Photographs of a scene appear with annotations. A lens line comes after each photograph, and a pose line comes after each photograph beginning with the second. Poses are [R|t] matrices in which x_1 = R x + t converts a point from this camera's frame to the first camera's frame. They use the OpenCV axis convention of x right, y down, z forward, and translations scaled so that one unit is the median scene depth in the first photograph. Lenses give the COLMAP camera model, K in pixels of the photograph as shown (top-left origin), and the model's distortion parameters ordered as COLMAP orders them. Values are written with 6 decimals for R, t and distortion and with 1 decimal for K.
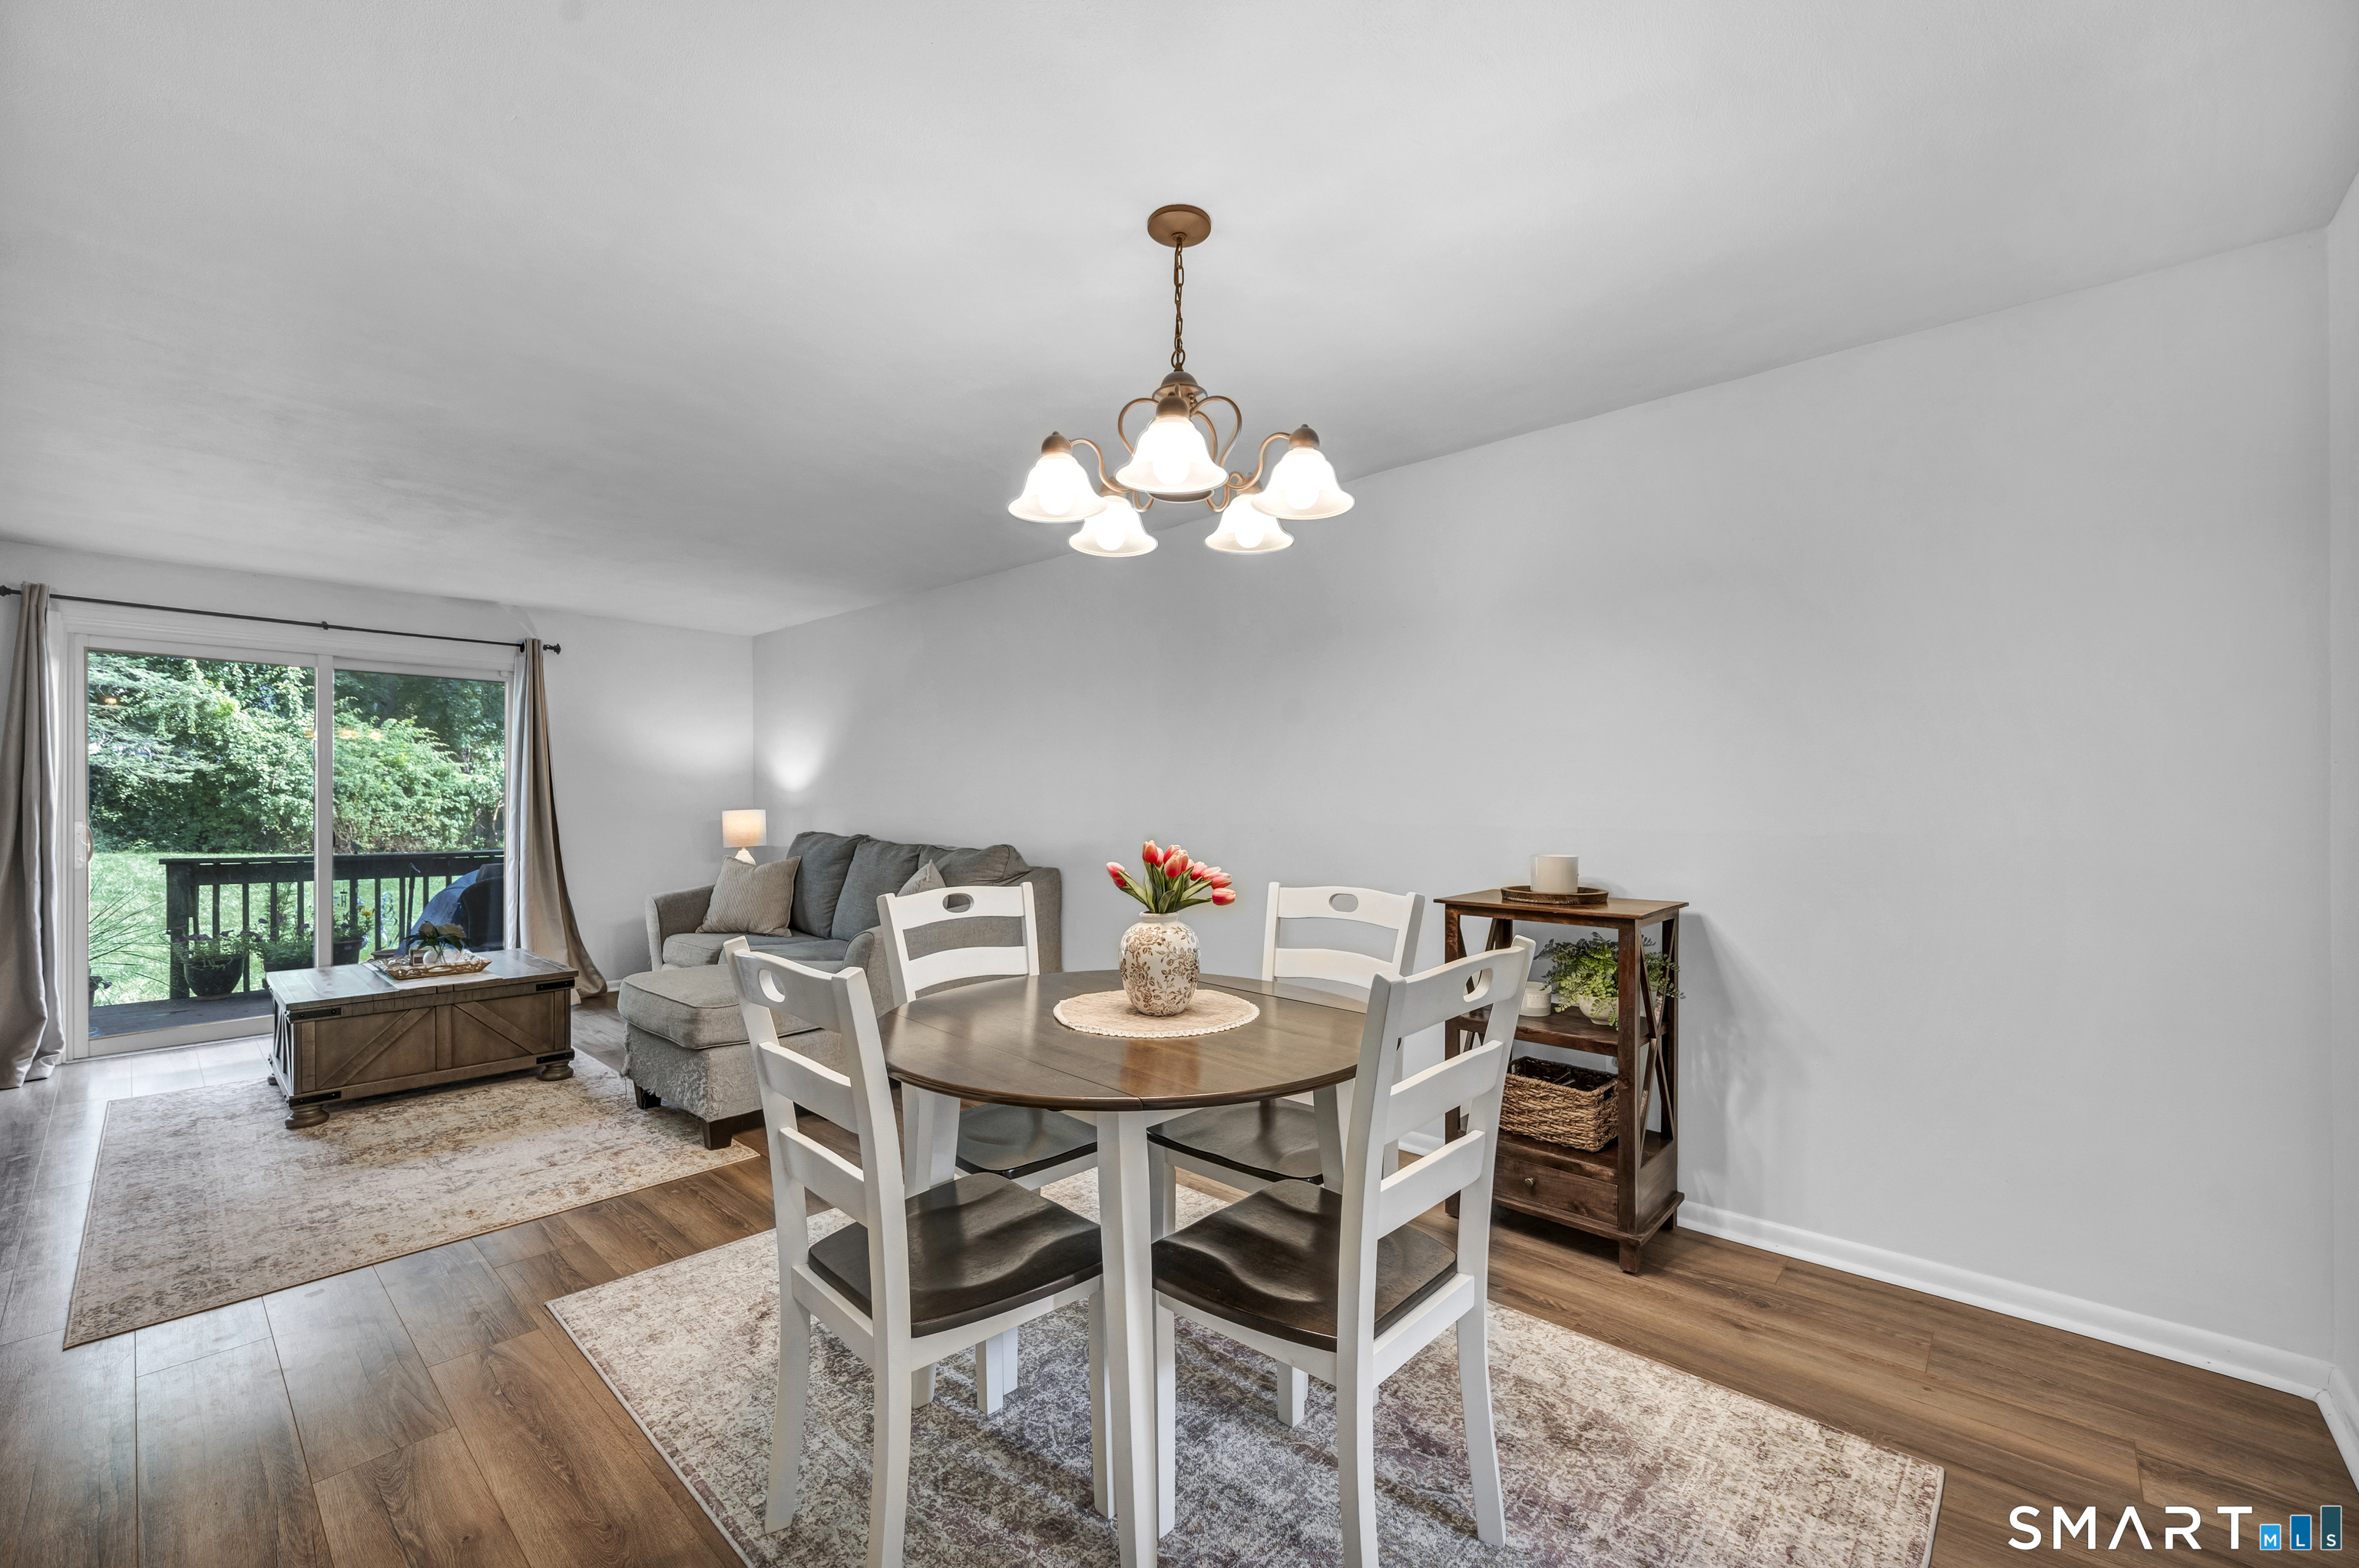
lens RADIAL K [[973.7, 0, 1182.0], [0, 973.7, 801.0], [0, 0, 1]] dist [-0.001938, 0.000792]
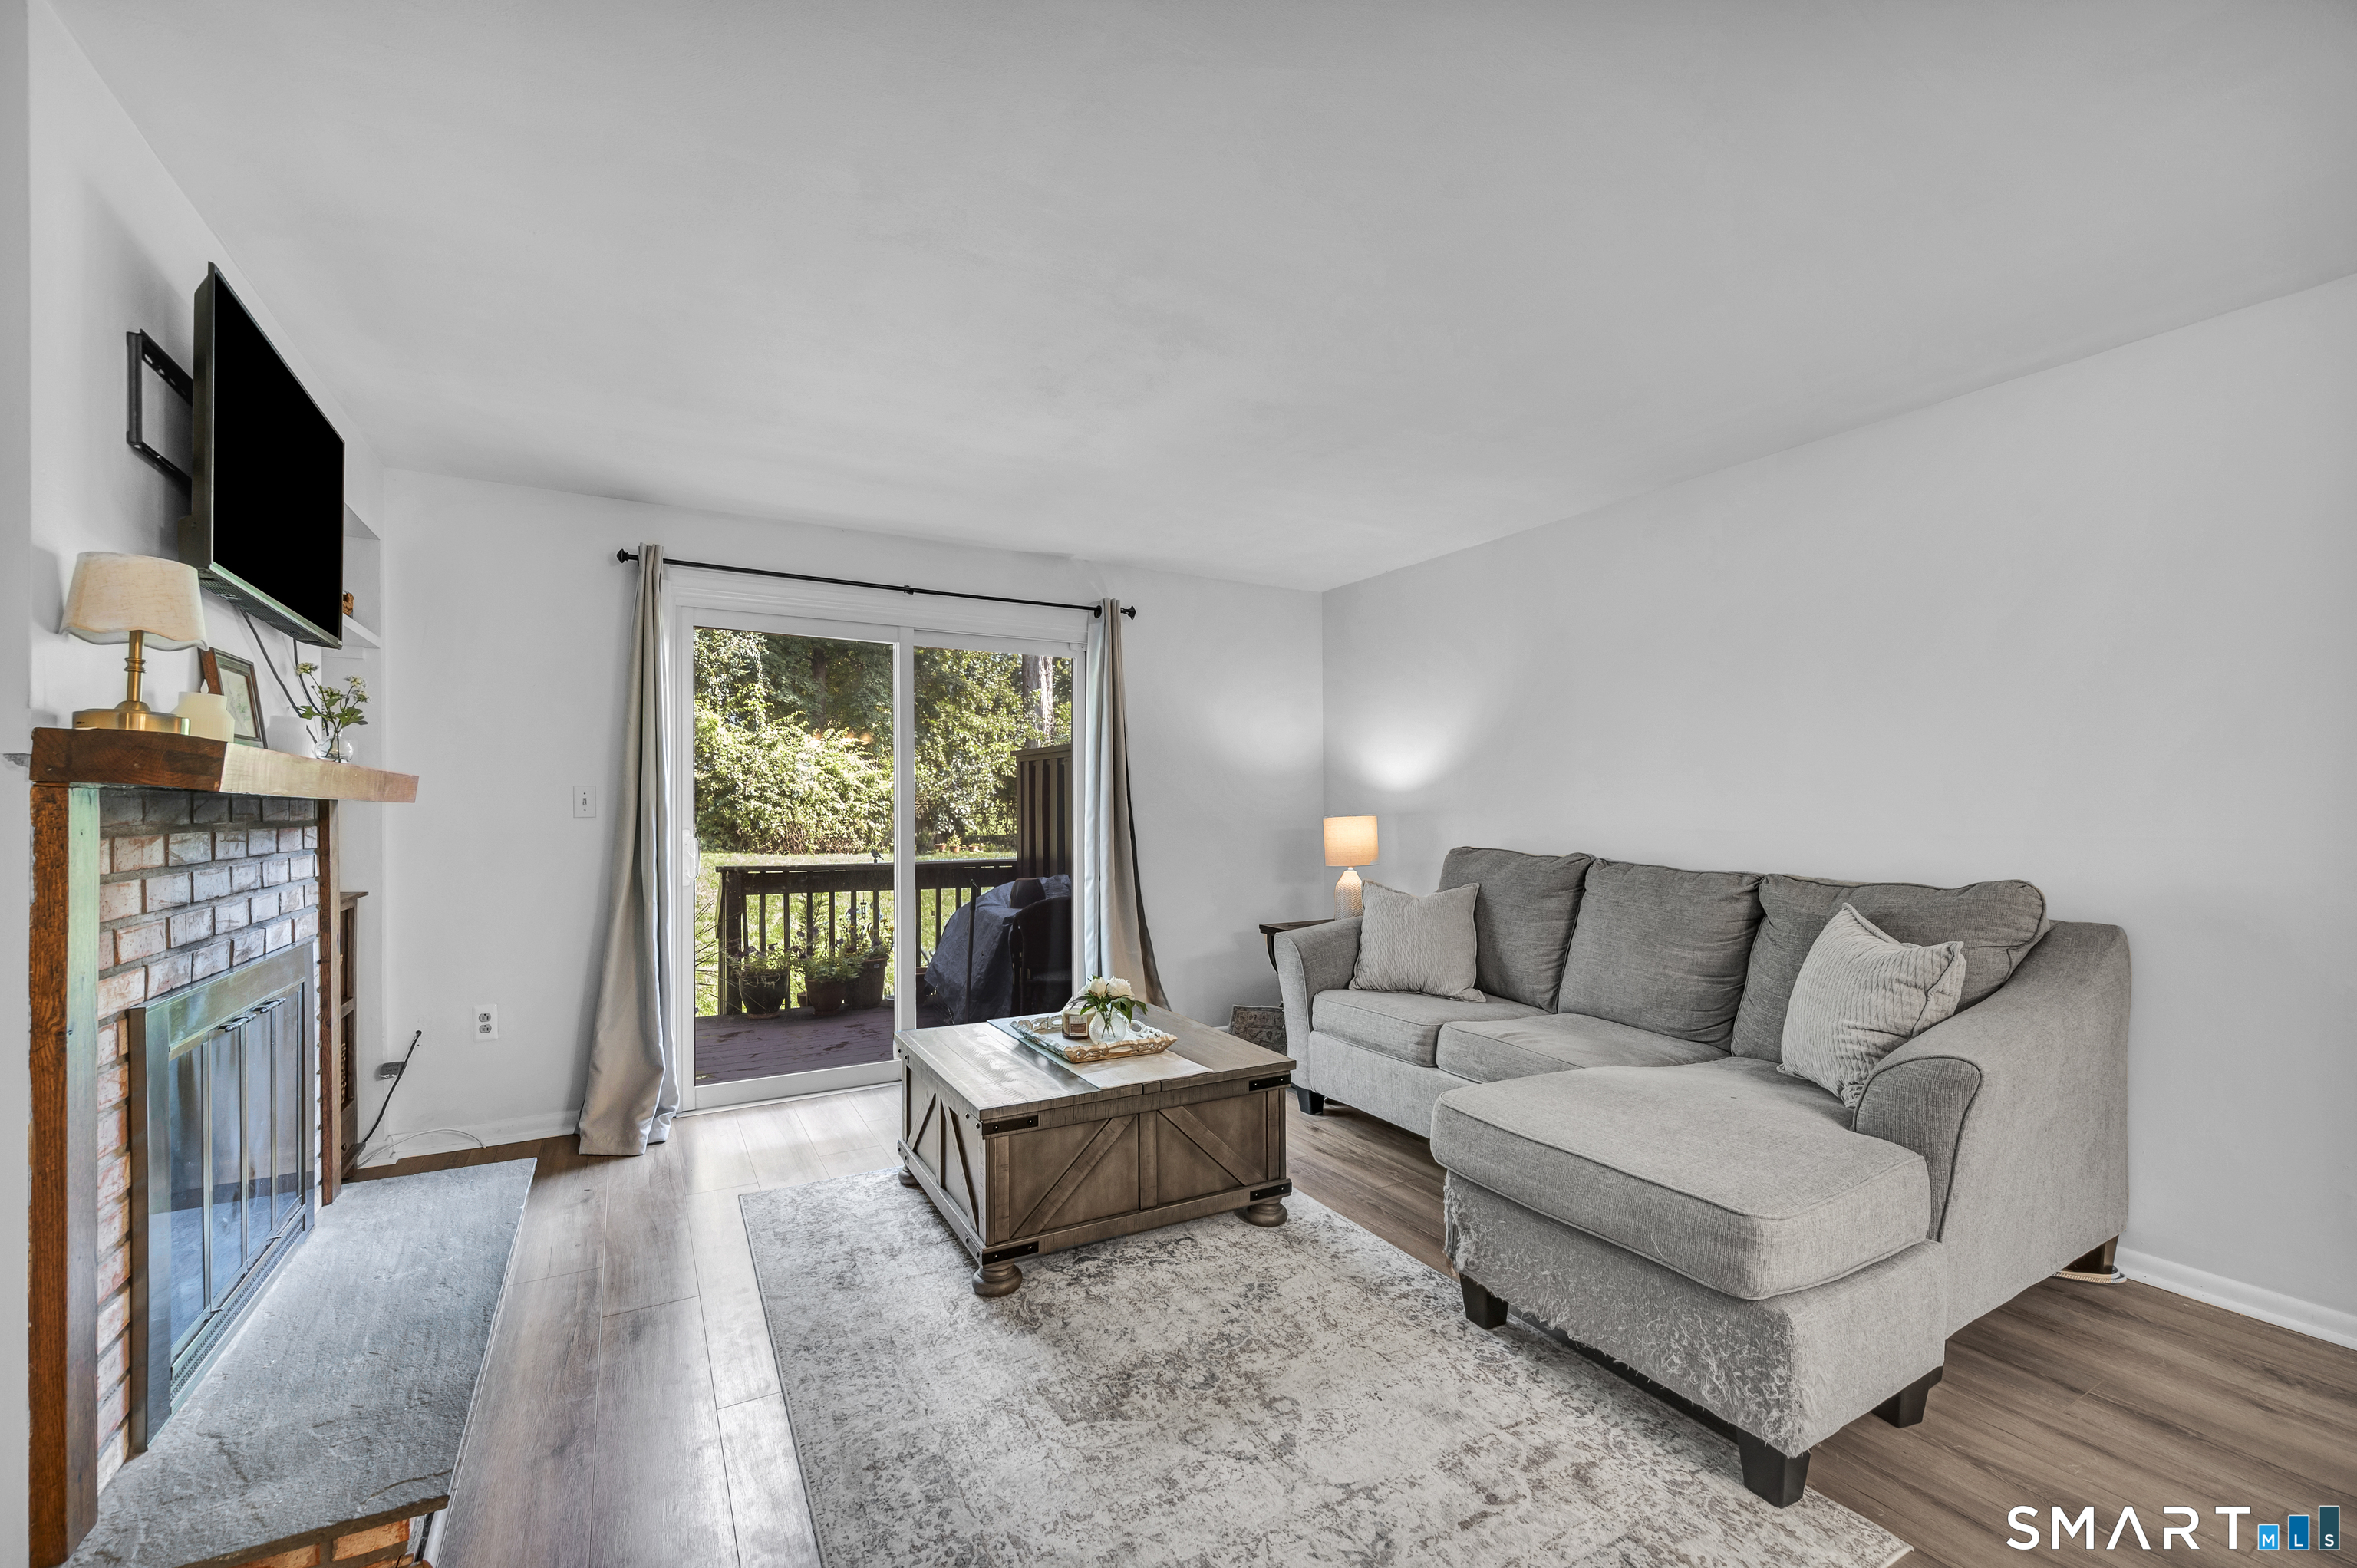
lens RADIAL K [[972.8, 0, 1159.7], [0, 972.8, 804.0], [0, 0, 1]] dist [-0.001938, 0.000792]
pose [[0.948744, -0.001191, -0.316044, -0.333679], [0.000630, 0.999998, -0.001877, 0.000749], [0.316045, 0.001581, 0.948743, 0.229726]]
